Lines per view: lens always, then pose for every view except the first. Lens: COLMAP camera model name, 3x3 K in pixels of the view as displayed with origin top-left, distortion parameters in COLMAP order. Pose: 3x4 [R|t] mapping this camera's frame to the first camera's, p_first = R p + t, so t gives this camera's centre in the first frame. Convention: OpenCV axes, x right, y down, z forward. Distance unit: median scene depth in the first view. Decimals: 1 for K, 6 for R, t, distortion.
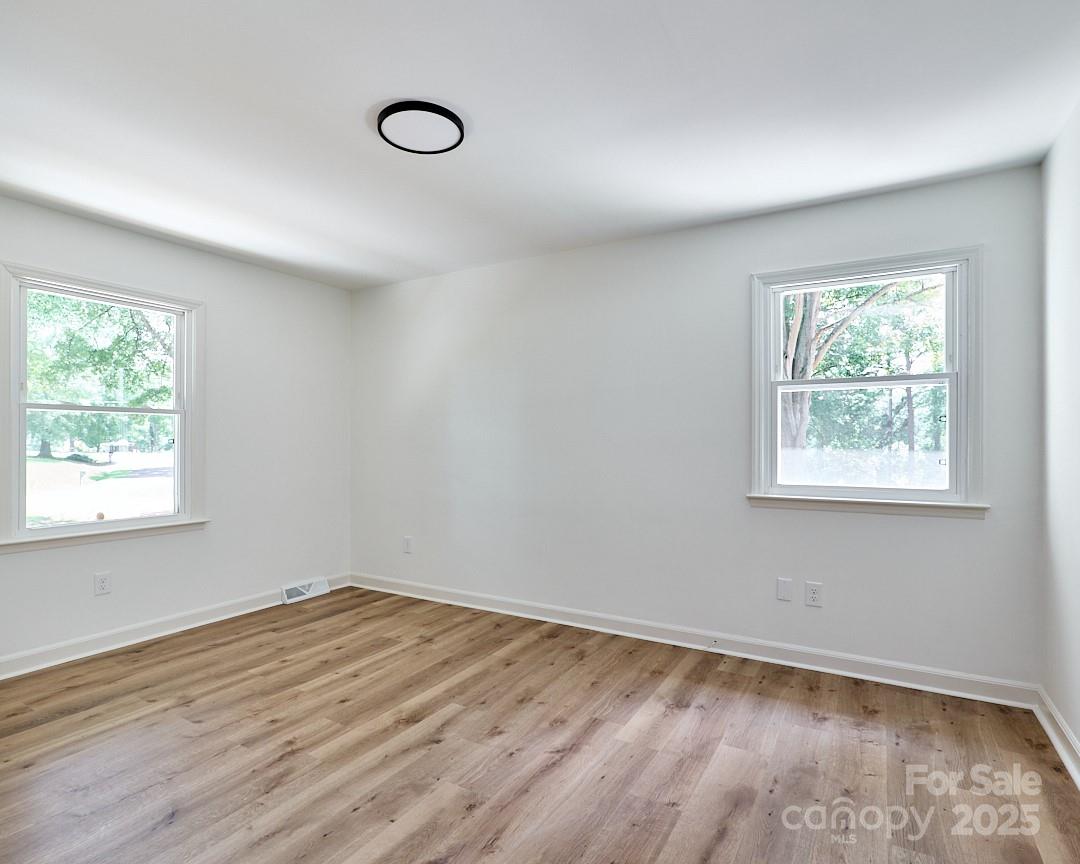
lens RADIAL K [[577.9, 0, 539.2], [0, 577.9, 435.8], [0, 0, 1]] dist [-0.017706, 0.001659]
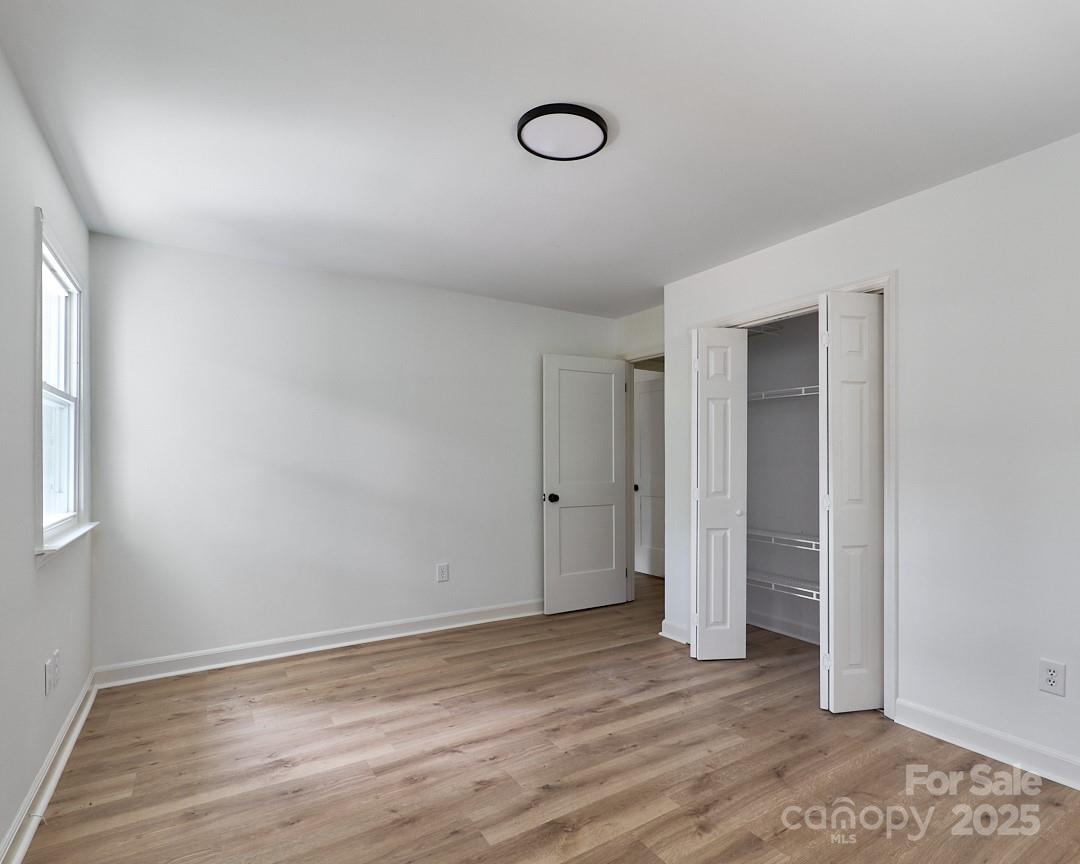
lens RADIAL K [[577.9, 0, 541.8], [0, 577.9, 439.2], [0, 0, 1]] dist [-0.017706, 0.001659]
pose [[-0.872839, 0.020875, 0.487562, -0.661175], [0.001822, 0.999217, -0.039519, -0.001528], [-0.488006, -0.033606, -0.872193, 1.900157]]
